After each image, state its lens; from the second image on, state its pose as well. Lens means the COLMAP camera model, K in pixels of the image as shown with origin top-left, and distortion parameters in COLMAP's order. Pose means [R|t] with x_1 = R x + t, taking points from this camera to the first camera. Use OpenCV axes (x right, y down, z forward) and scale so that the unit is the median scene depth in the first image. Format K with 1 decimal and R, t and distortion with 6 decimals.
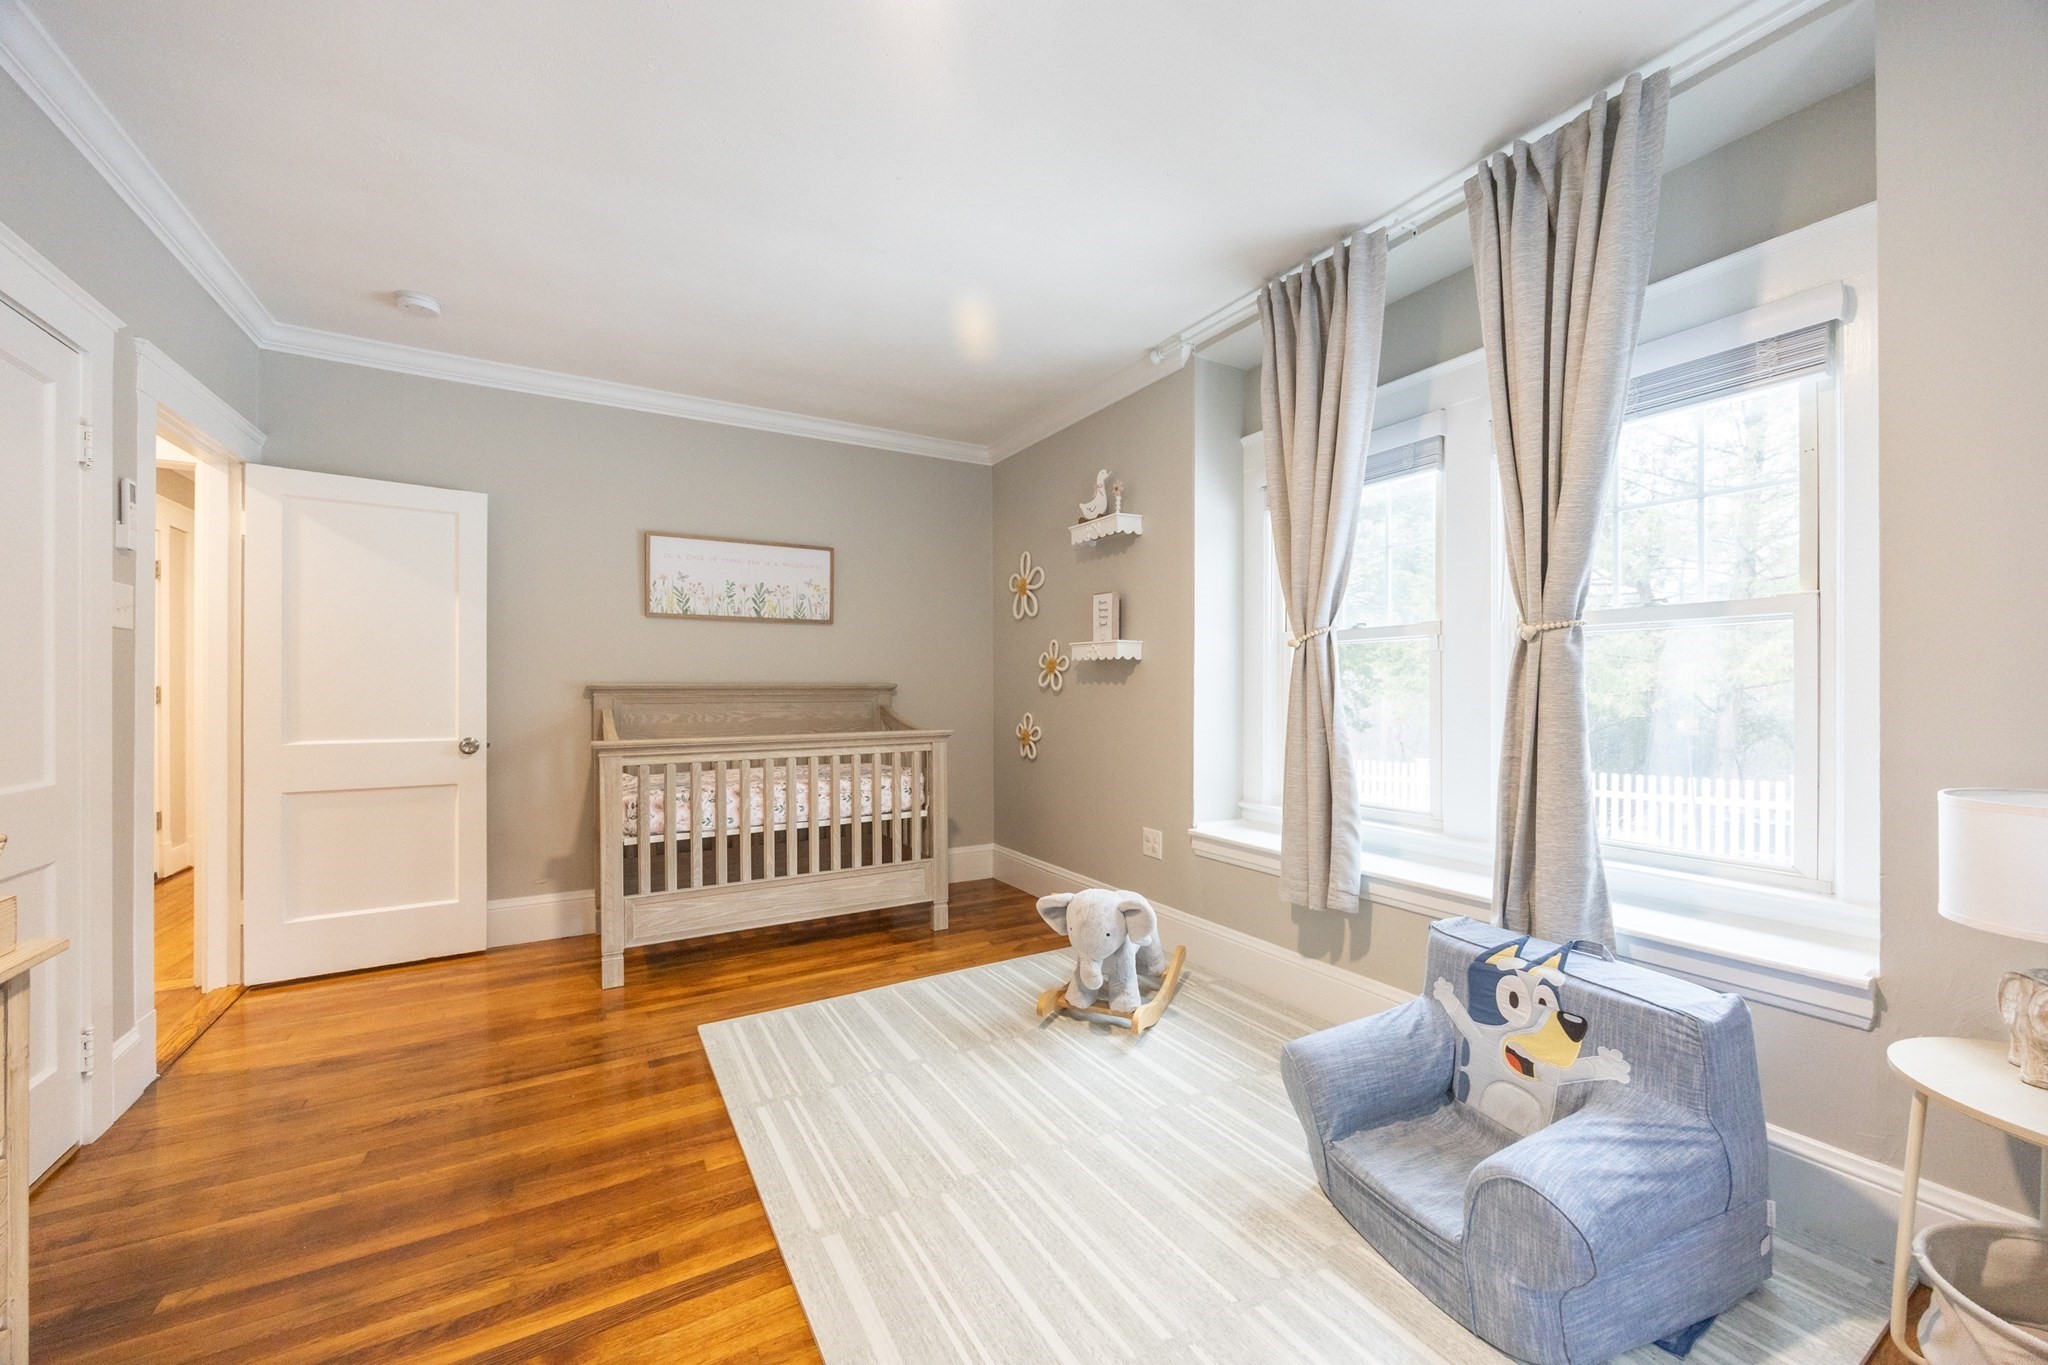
lens RADIAL K [[785.8, 0, 1033.0], [0, 785.8, 684.9], [0, 0, 1]] dist [-0.005759, 0.000063]
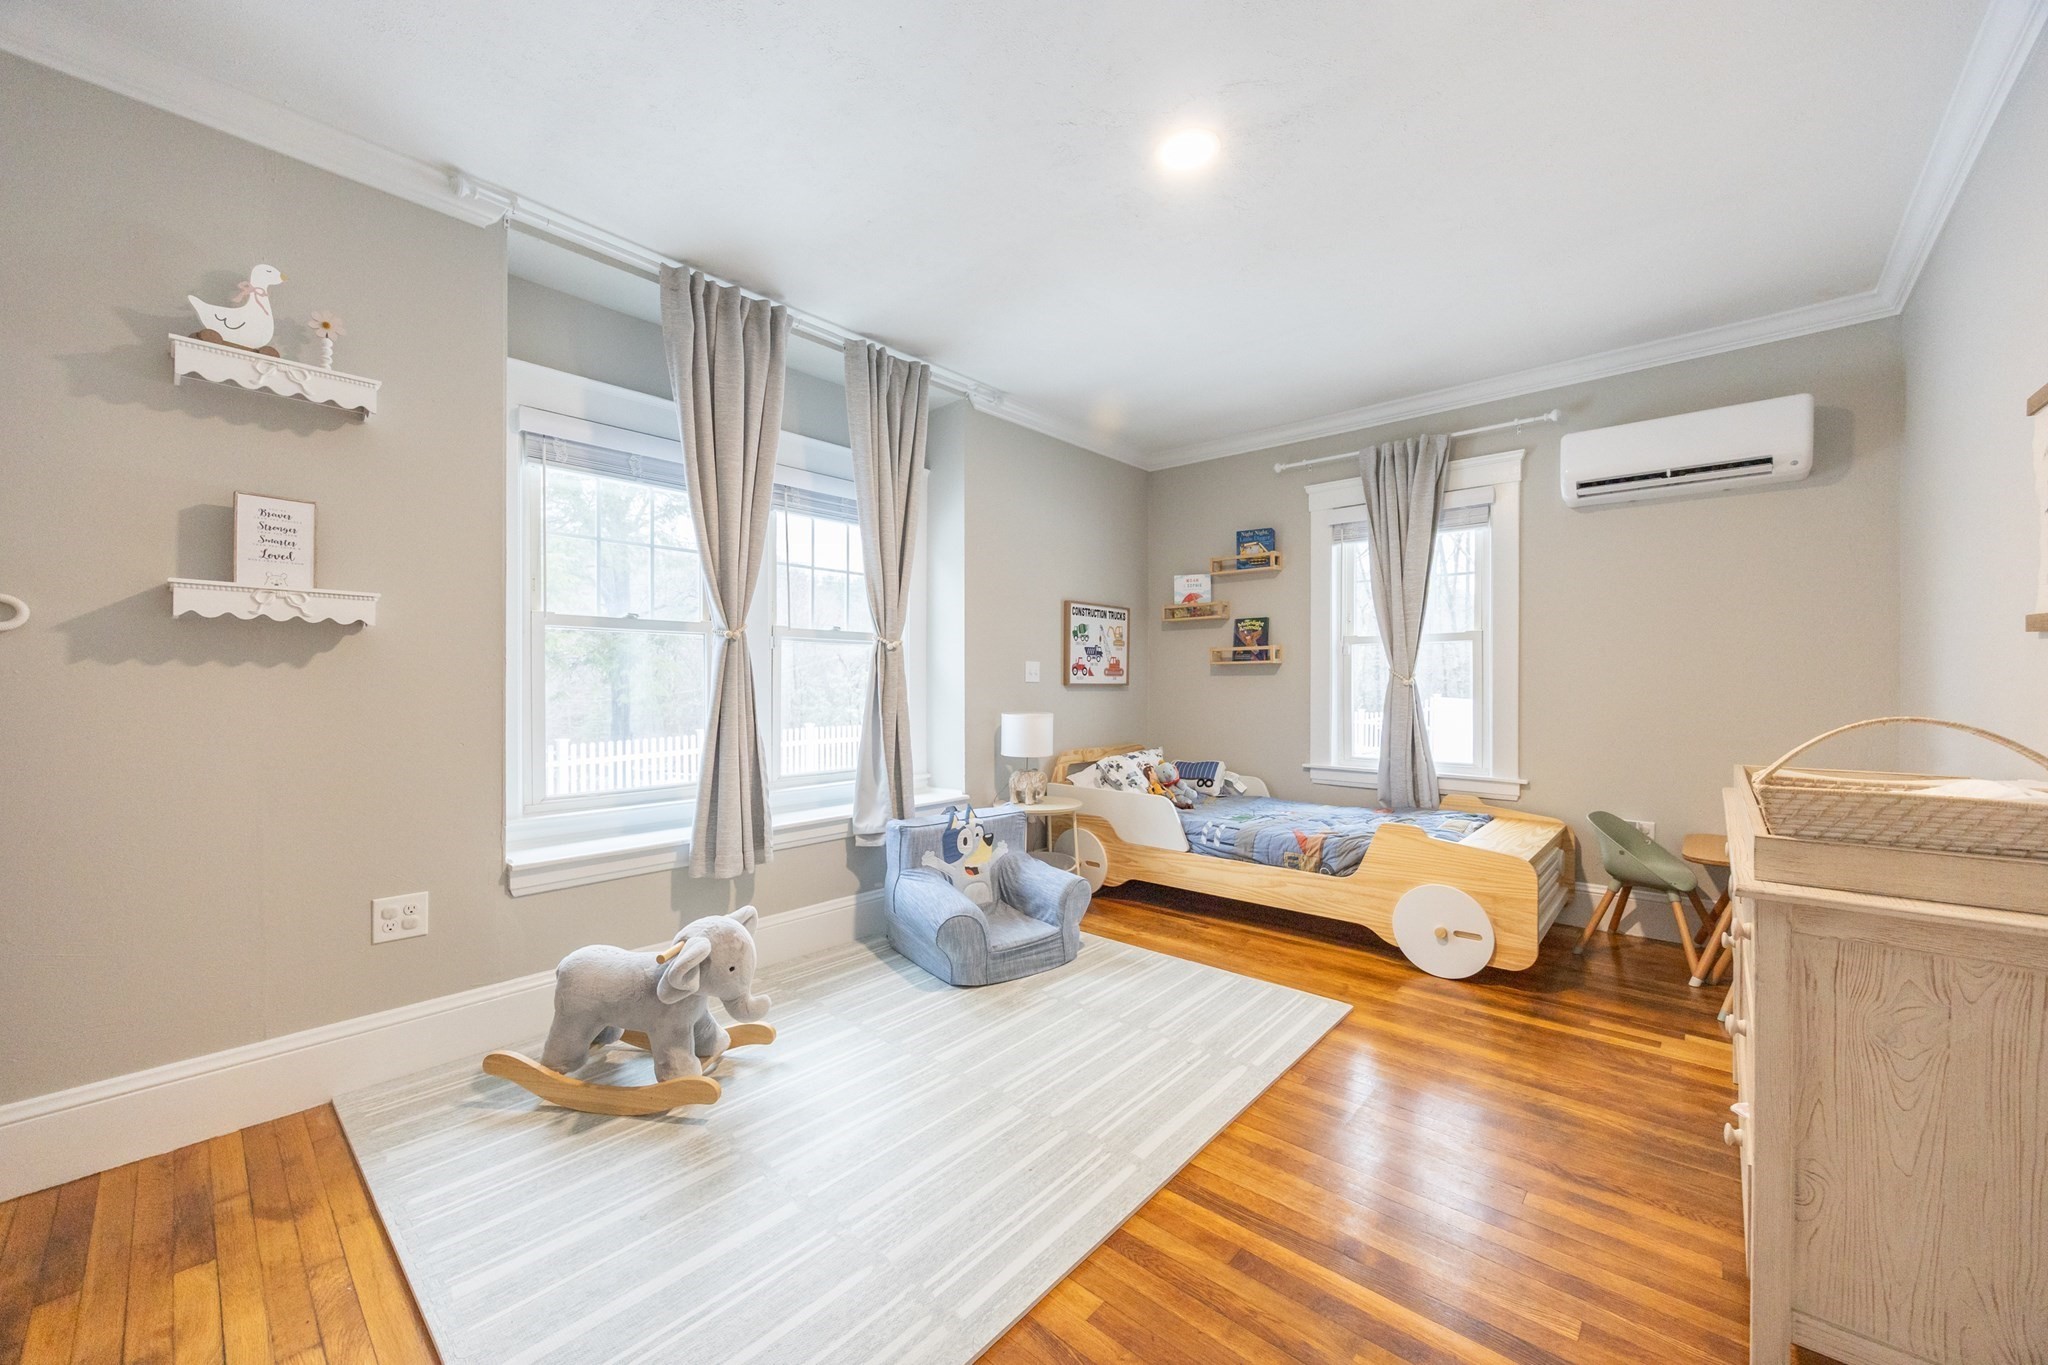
lens RADIAL K [[785.8, 0, 1018.2], [0, 785.8, 684.5], [0, 0, 1]] dist [-0.005759, 0.000063]
pose [[-0.307724, -0.001976, 0.951474, -1.123522], [-0.004775, 0.999988, 0.000532, 0.016786], [-0.951464, -0.004380, -0.307730, 1.324607]]
